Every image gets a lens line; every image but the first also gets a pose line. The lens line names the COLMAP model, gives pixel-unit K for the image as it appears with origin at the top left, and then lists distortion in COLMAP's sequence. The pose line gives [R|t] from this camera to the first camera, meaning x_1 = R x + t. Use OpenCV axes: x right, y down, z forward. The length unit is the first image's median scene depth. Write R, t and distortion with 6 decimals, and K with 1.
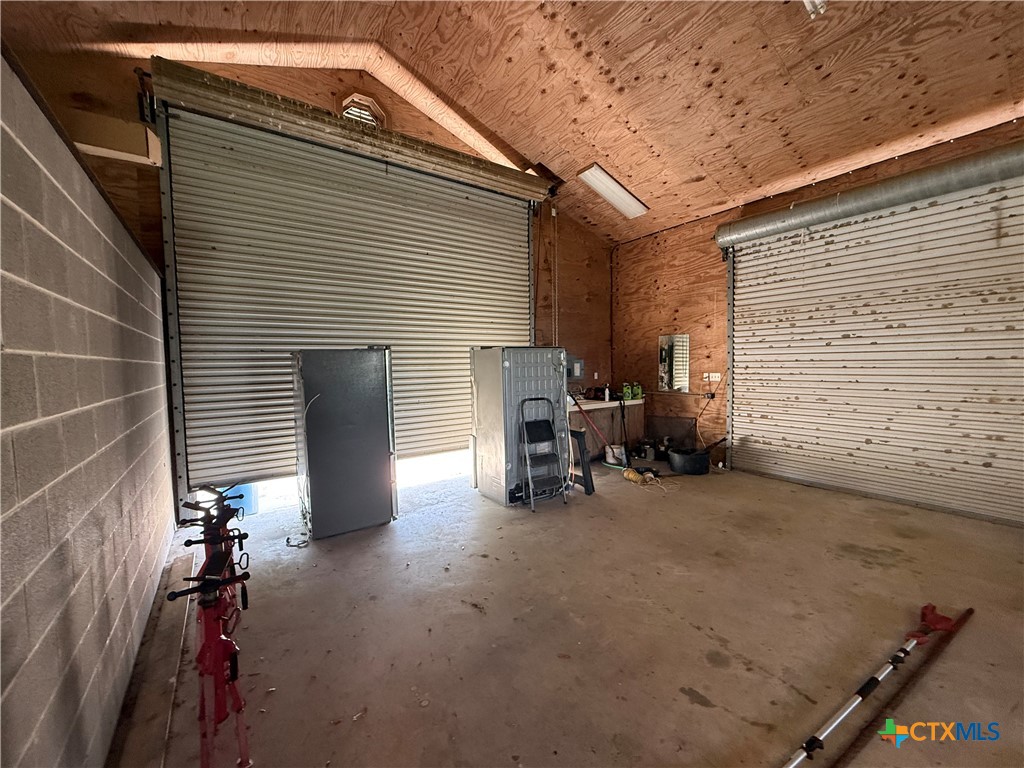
lens RADIAL K [[407.4, 0, 509.5], [0, 407.4, 385.5], [0, 0, 1]] dist [-0.001331, 0.000383]
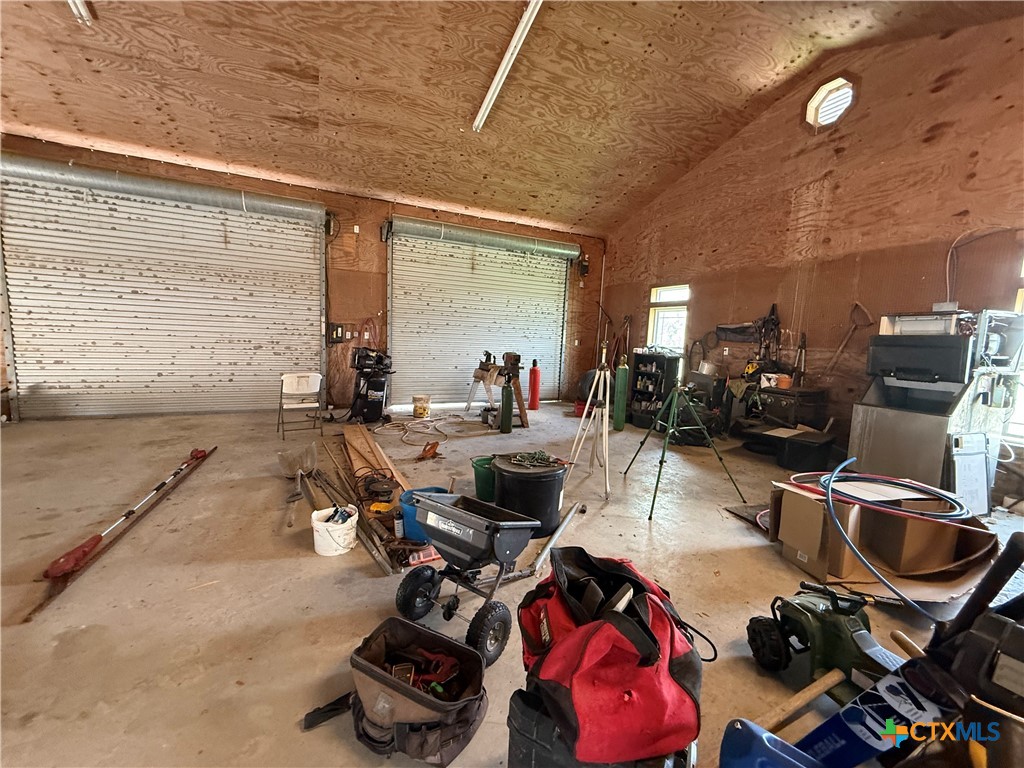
lens RADIAL K [[407.4, 0, 510.9], [0, 407.4, 383.8], [0, 0, 1]] dist [-0.001331, 0.000383]
pose [[0.149991, -0.087578, 0.984801, -0.244040], [0.011485, 0.996156, 0.086839, 0.062168], [-0.988621, -0.001714, 0.150420, -0.314917]]
